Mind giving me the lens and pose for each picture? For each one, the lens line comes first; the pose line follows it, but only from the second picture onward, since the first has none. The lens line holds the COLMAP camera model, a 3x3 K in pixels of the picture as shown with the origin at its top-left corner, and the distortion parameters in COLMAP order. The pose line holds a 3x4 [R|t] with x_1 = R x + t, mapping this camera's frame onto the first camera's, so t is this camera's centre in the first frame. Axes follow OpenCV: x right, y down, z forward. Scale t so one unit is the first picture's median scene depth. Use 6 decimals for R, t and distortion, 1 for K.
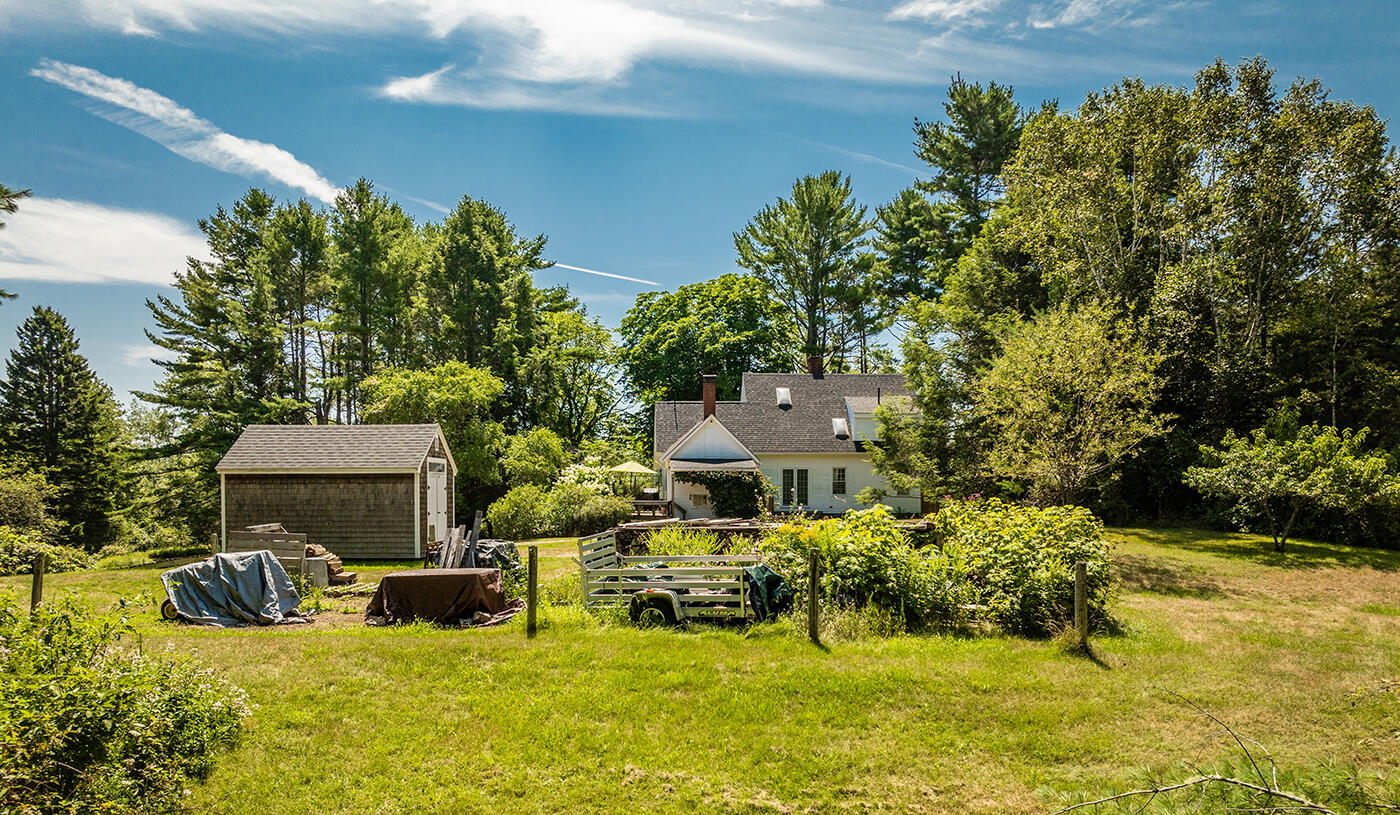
lens RADIAL K [[993.5, 0, 700.5], [0, 993.5, 526.2], [0, 0, 1]] dist [-0.036220, 0.030210]
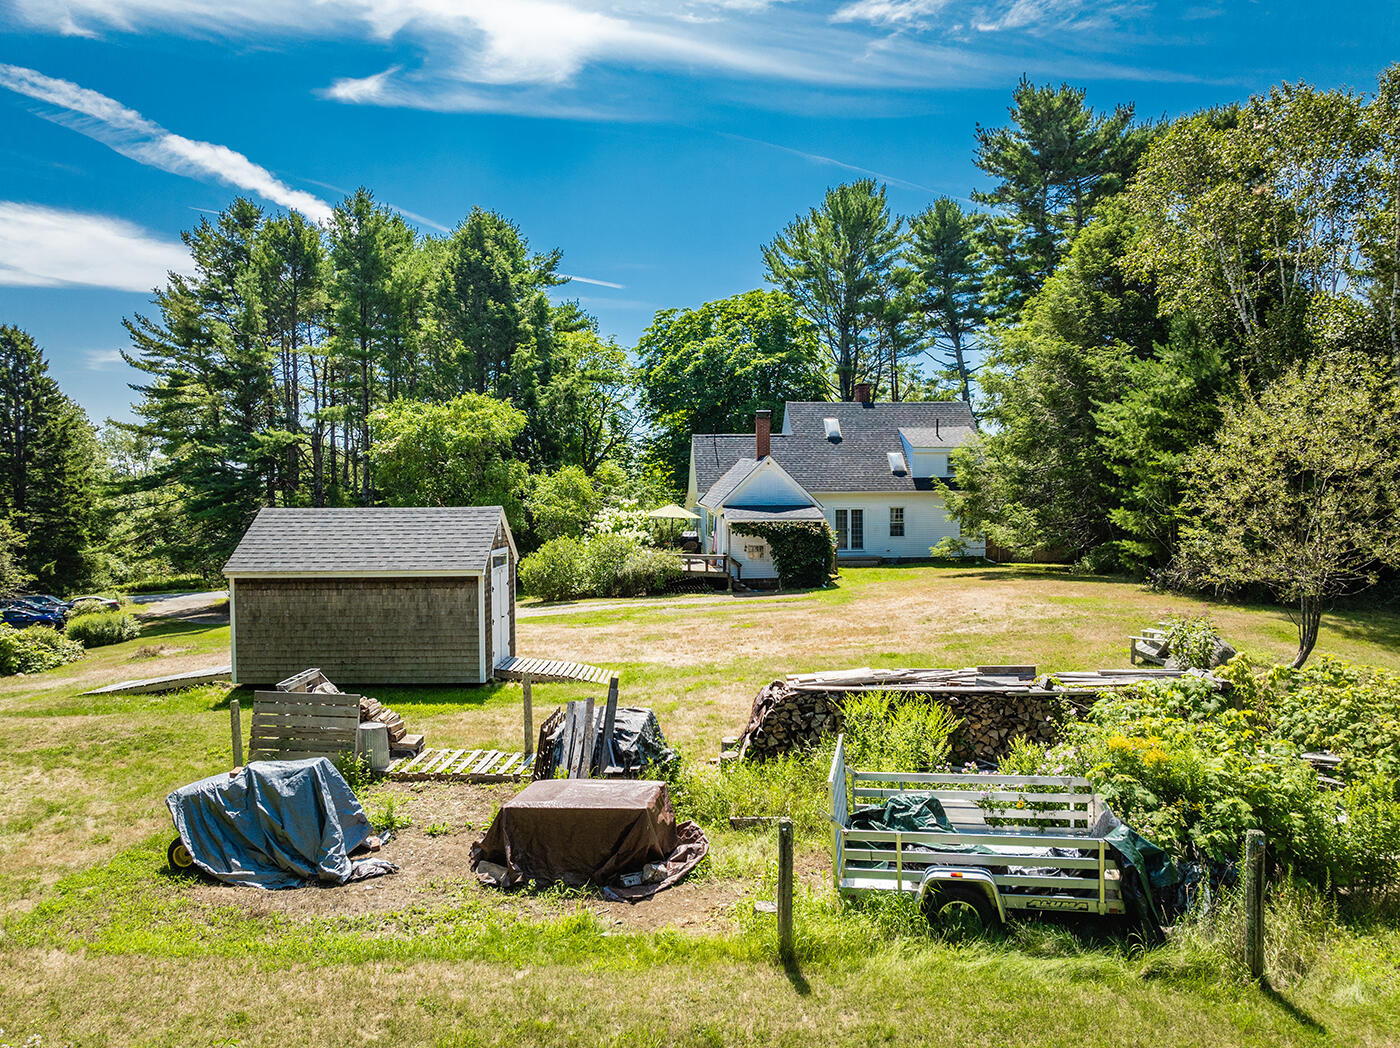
lens RADIAL K [[989.8, 0, 700.0], [0, 989.8, 524.0], [0, 0, 1]] dist [-0.036005, 0.032702]
pose [[0.999744, -0.007372, 0.021410, -0.052030], [0.007446, 0.999967, -0.003352, -0.036400], [-0.021385, 0.003511, 0.999765, 0.085049]]
